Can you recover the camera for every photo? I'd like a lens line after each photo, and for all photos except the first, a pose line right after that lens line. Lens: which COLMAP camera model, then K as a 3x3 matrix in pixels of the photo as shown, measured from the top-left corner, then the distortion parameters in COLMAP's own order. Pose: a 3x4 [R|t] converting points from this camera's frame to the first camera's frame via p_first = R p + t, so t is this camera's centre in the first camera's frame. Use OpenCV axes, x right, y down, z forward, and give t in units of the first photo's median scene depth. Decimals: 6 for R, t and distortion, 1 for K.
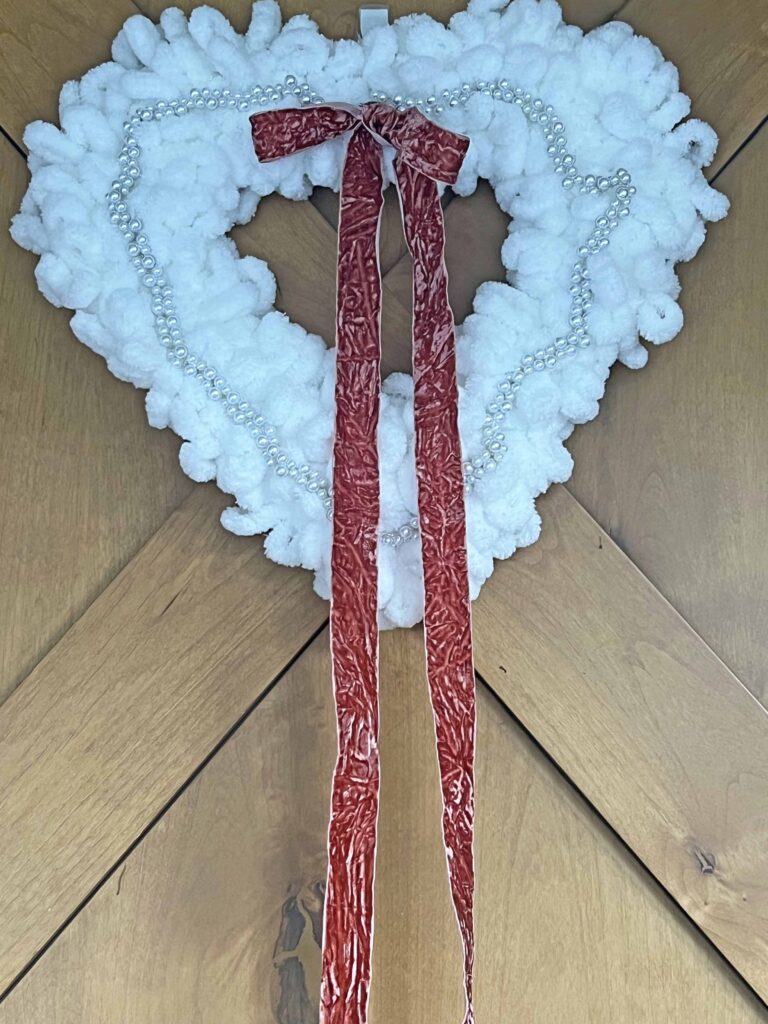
lens RADIAL K [[1693.1, 0, 384.0], [0, 1693.1, 512.0], [0, 0, 1]] dist [0.162881, -0.224412]
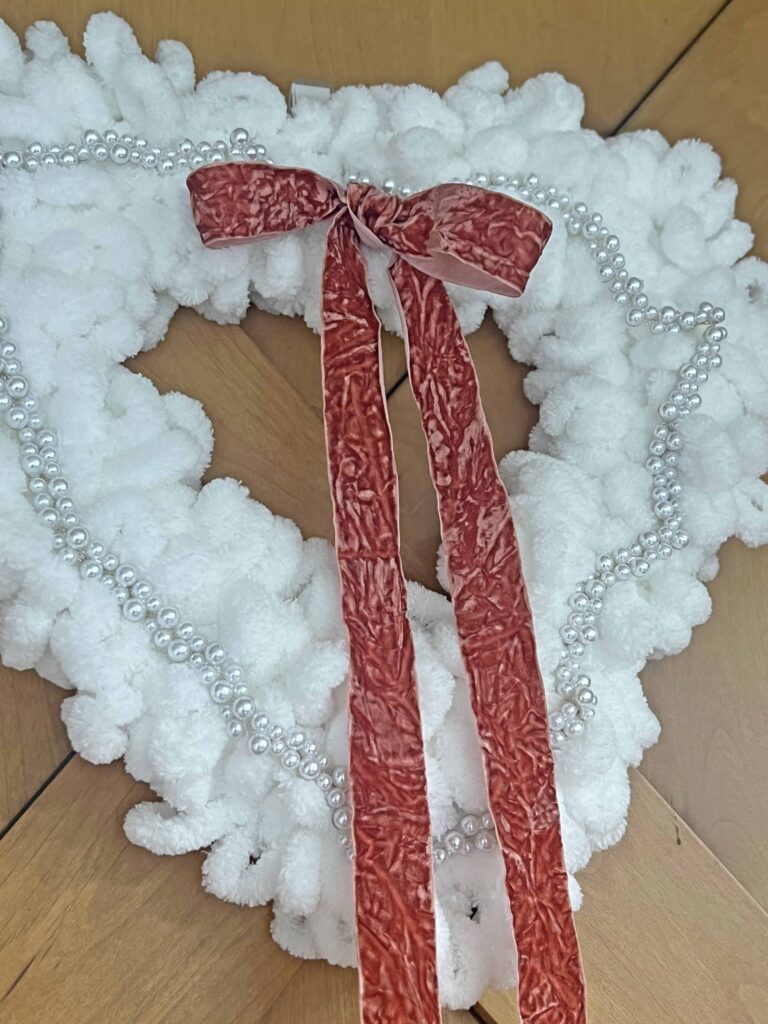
lens RADIAL K [[1290.5, 0, 384.0], [0, 1290.5, 512.0], [0, 0, 1]] dist [0.226065, -0.828947]
pose [[0.953189, 0.033099, 0.300557, -0.152817], [0.011379, 0.989361, -0.145039, -0.036924], [-0.302160, 0.141669, 0.942671, 0.544393]]
